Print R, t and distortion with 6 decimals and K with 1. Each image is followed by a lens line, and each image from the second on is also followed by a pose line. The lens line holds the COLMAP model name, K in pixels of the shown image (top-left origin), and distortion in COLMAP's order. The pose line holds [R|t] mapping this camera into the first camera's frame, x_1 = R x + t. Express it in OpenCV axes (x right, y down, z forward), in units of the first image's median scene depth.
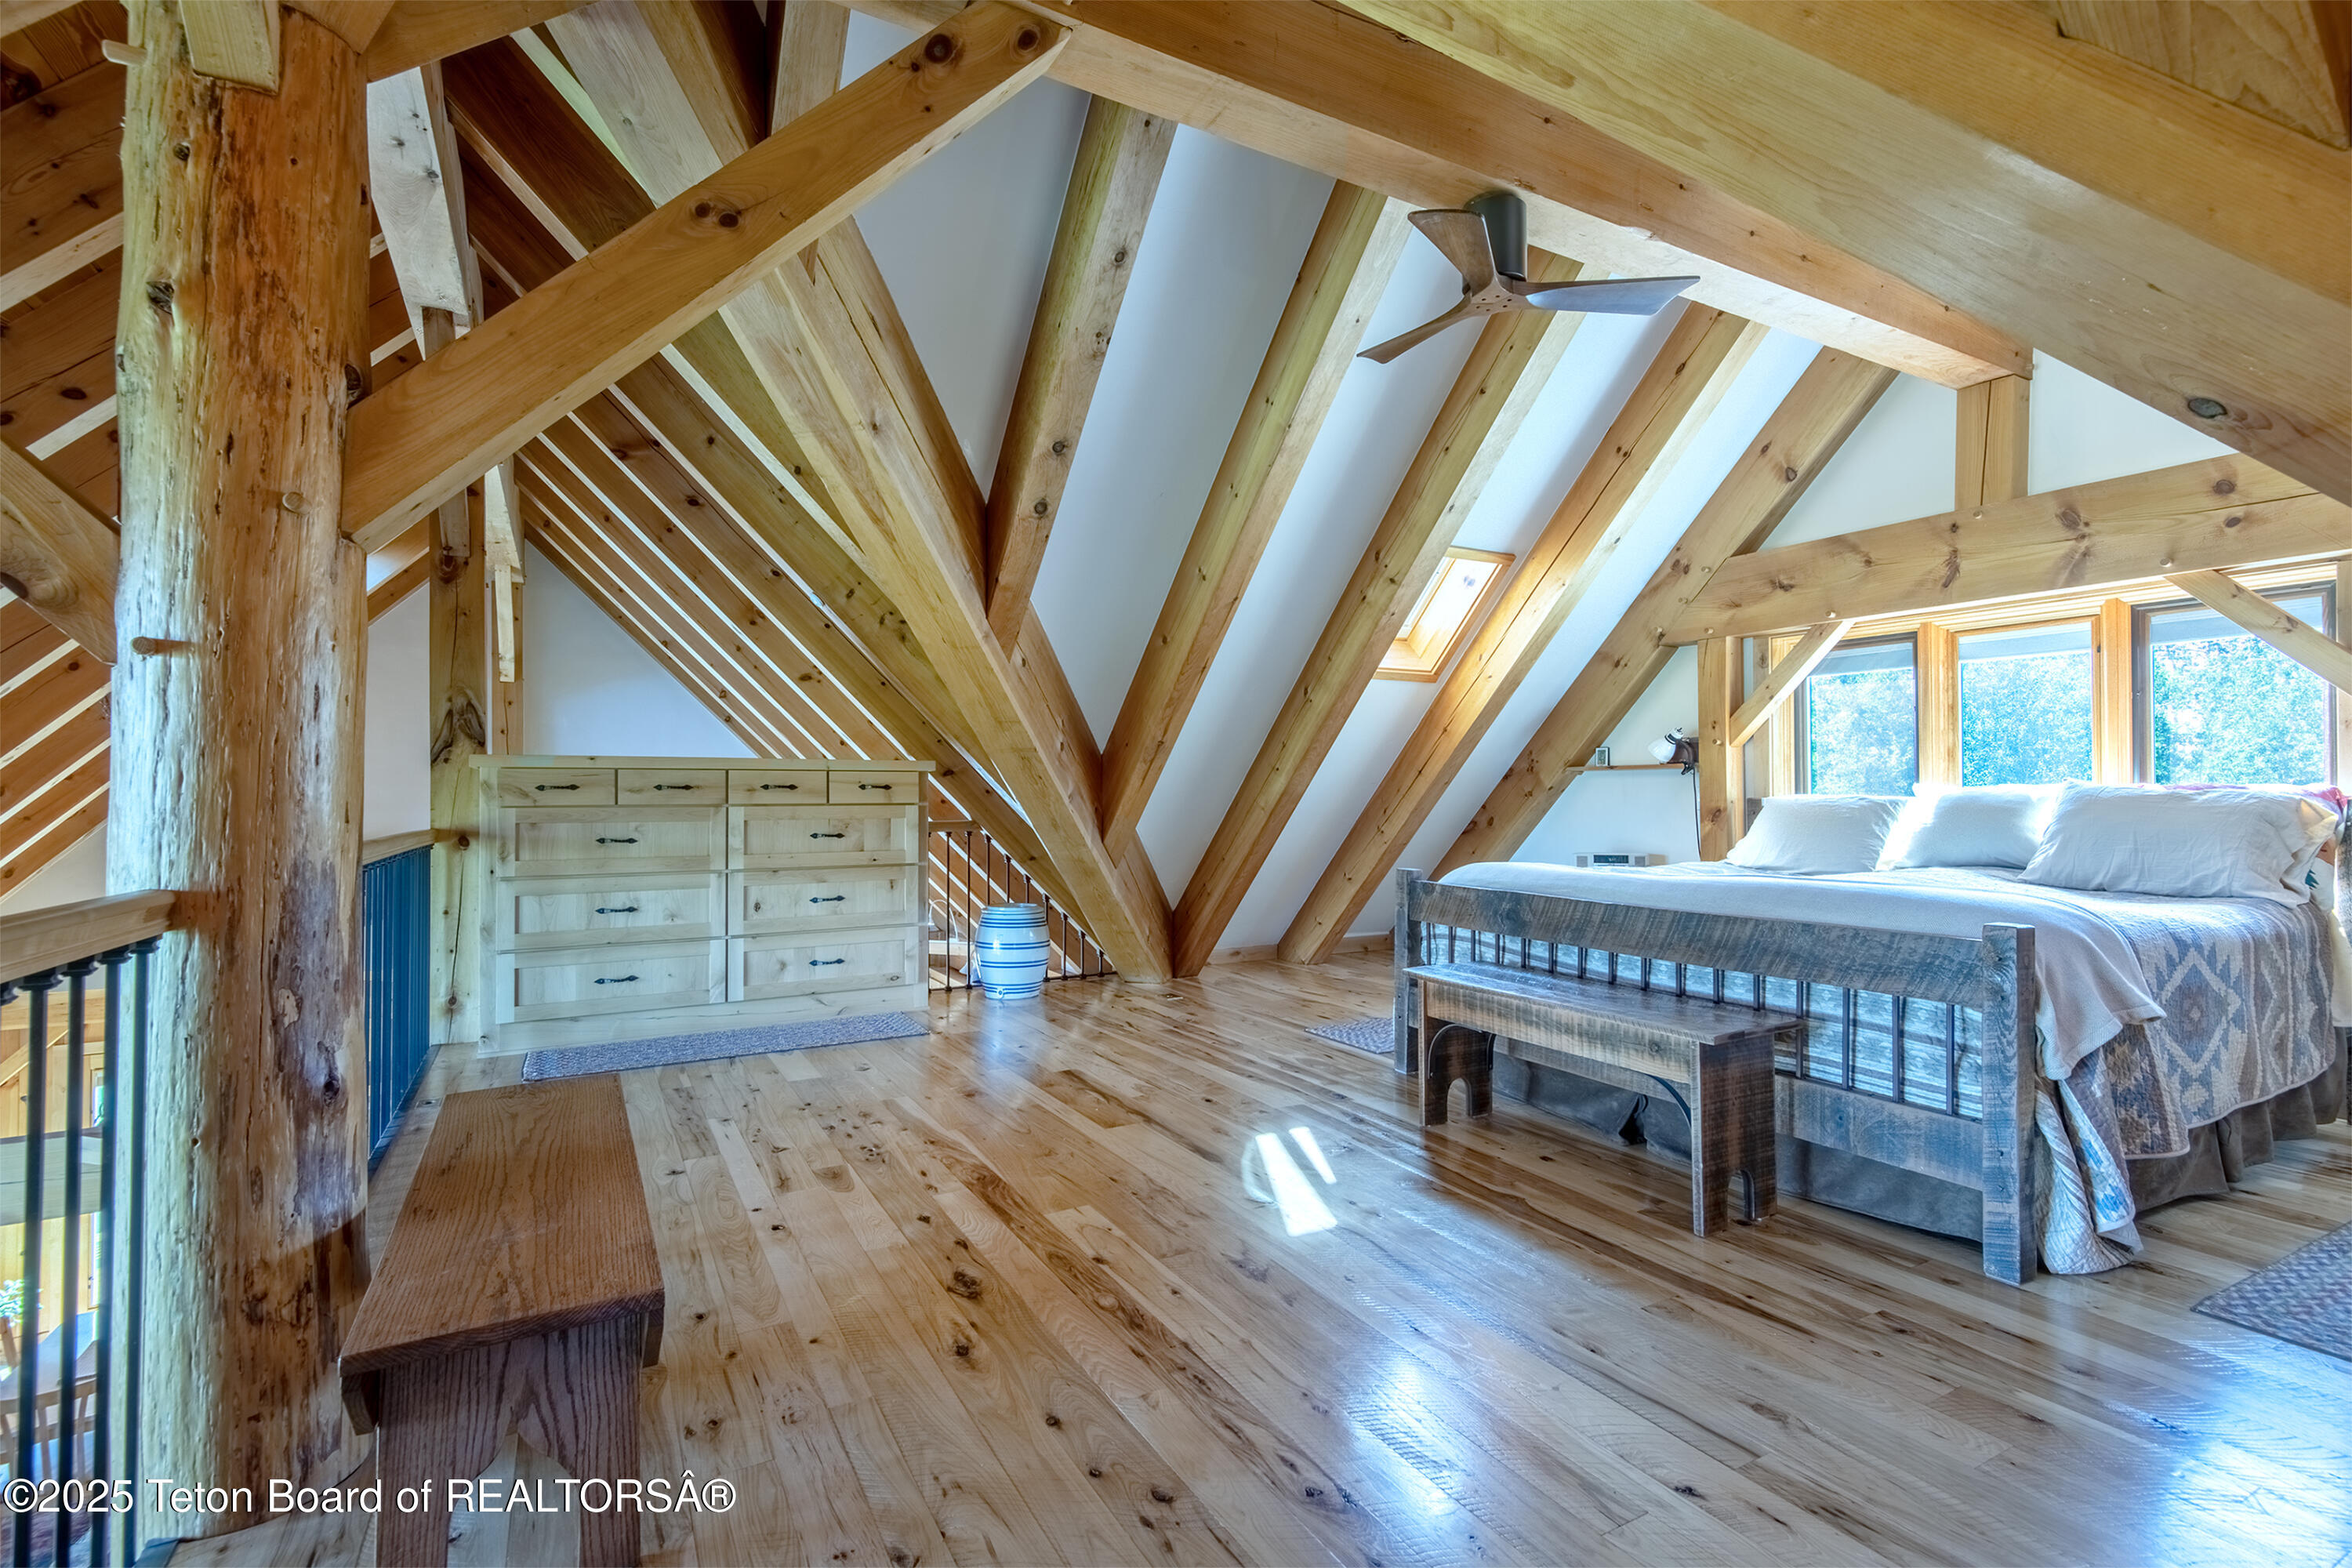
lens RADIAL K [[1074.7, 0, 1170.0], [0, 1074.7, 785.8], [0, 0, 1]] dist [0.023757, -0.012576]
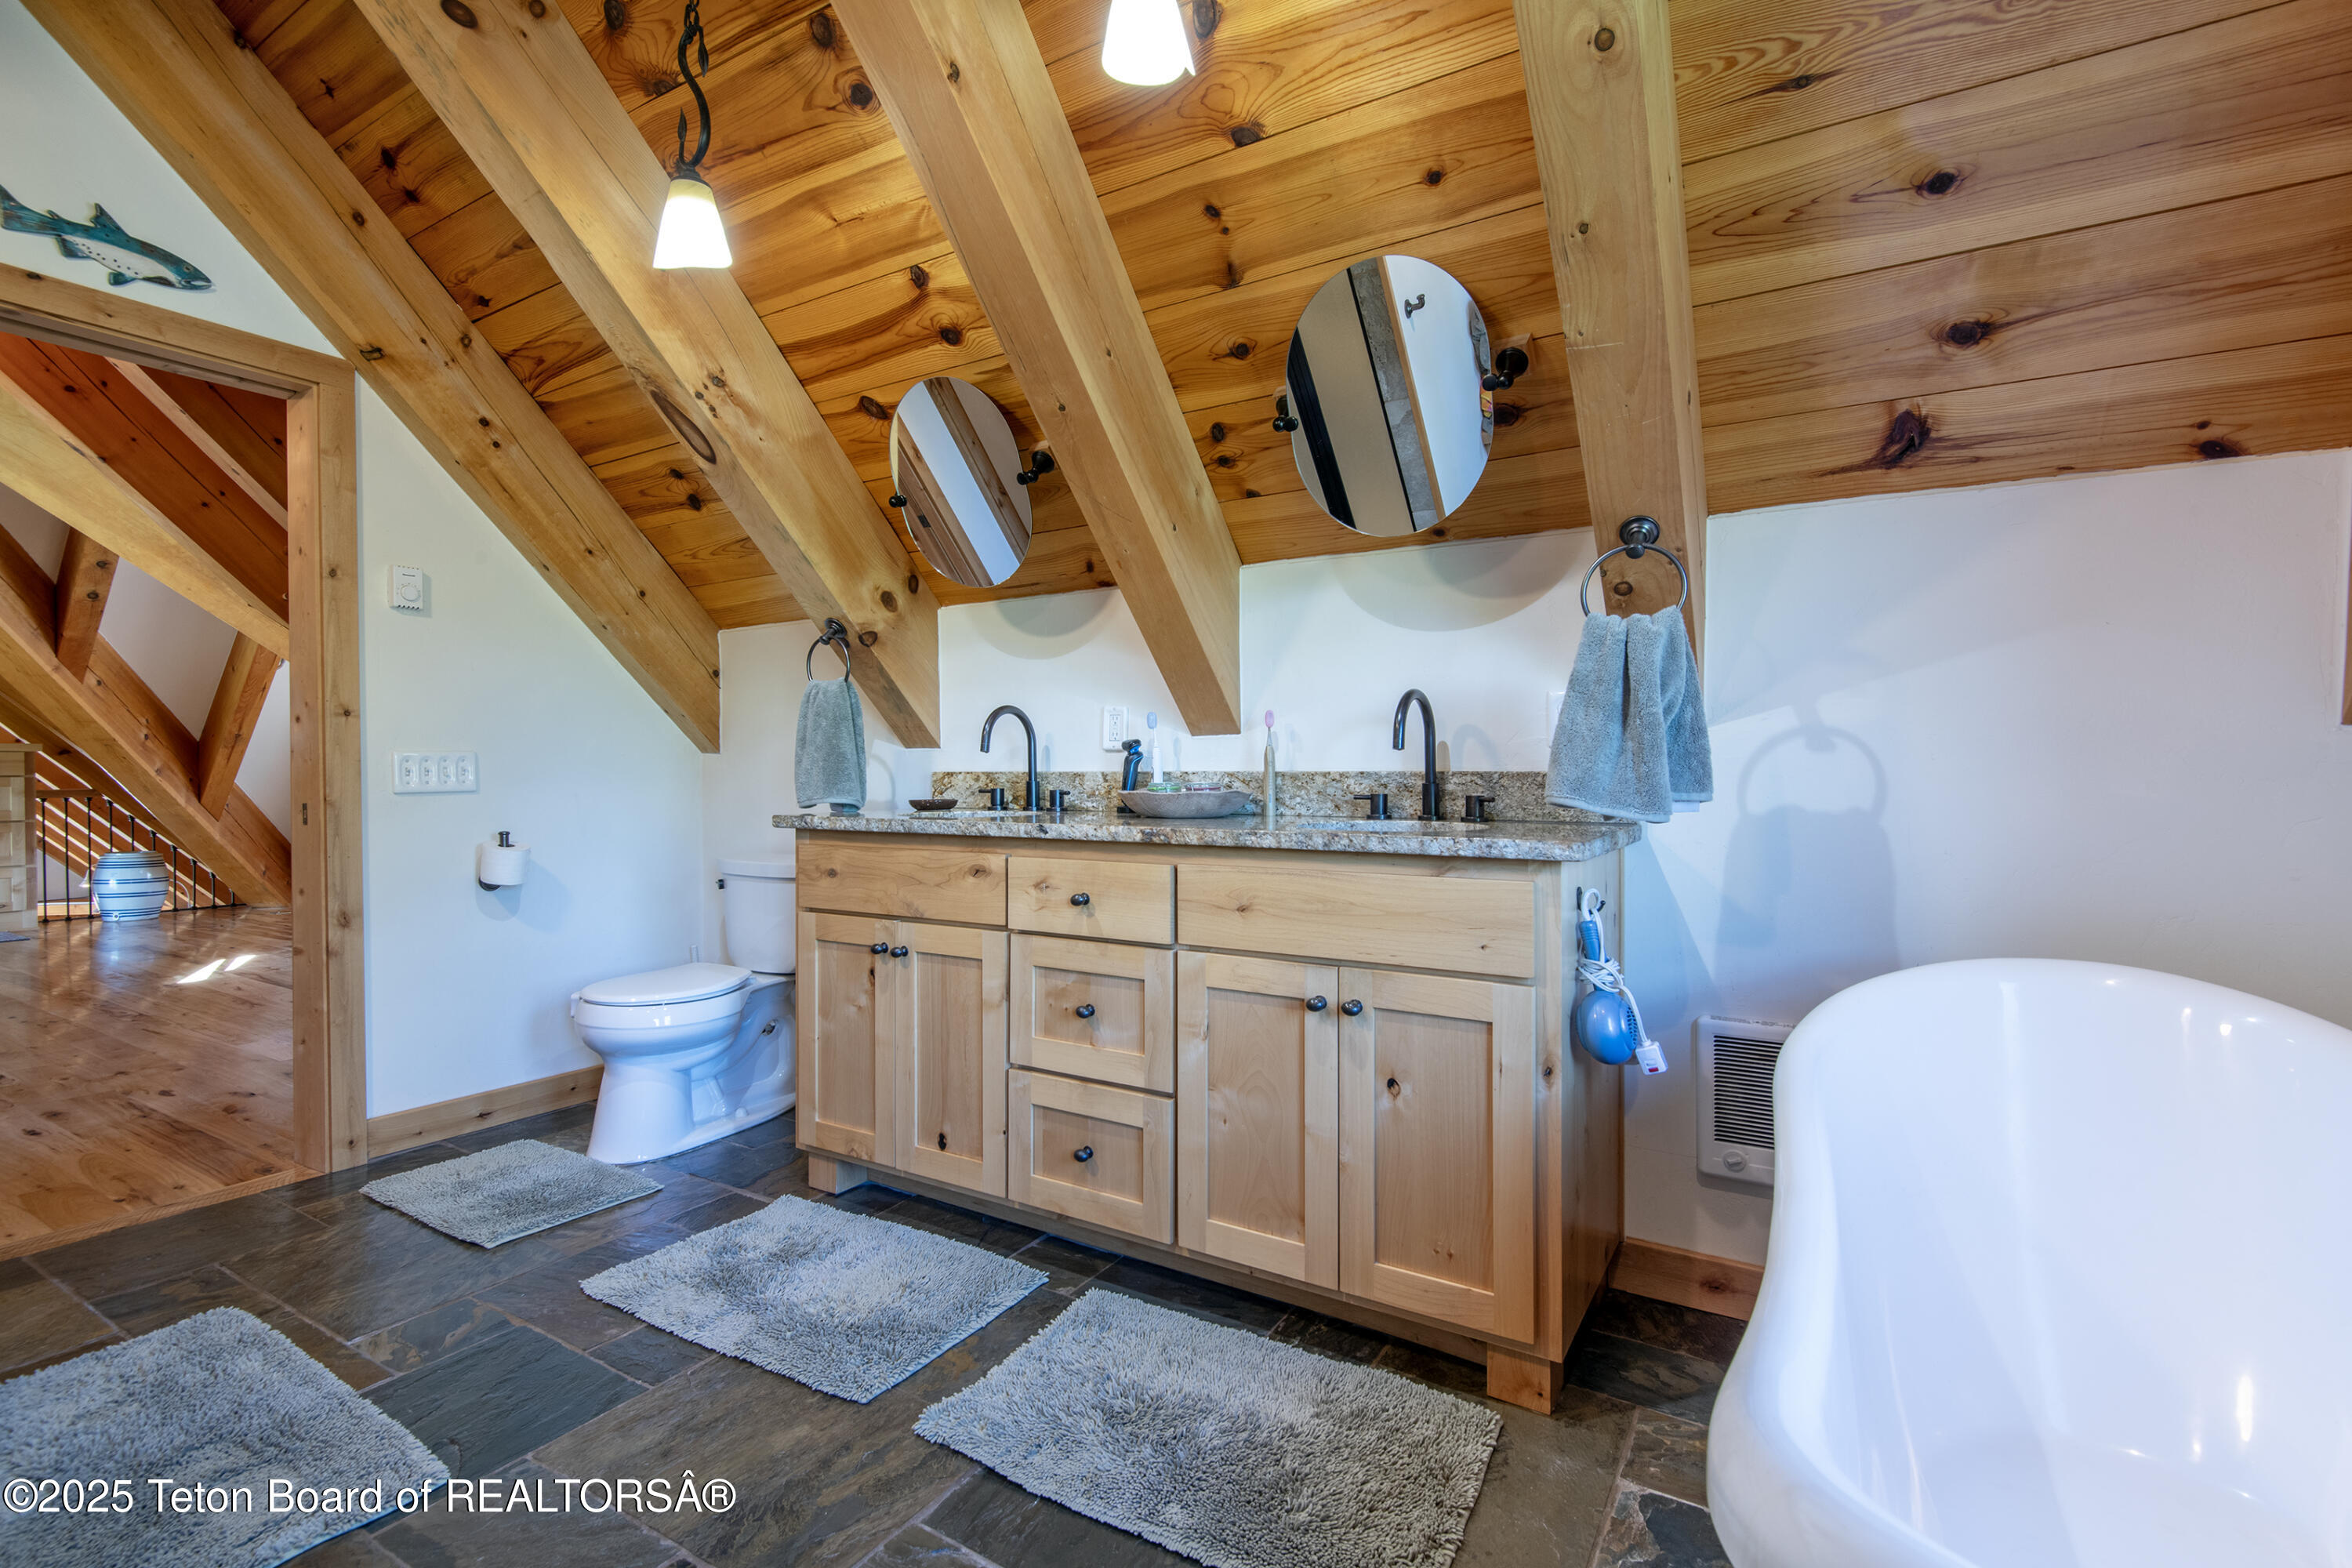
lens RADIAL K [[1074.7, 0, 1188.6], [0, 1074.7, 774.2], [0, 0, 1]] dist [0.023757, -0.012576]
pose [[0.872764, -0.002049, 0.488138, 0.397905], [-0.002506, 0.999959, 0.008679, -0.001583], [-0.488136, -0.008798, 0.872723, -0.955613]]
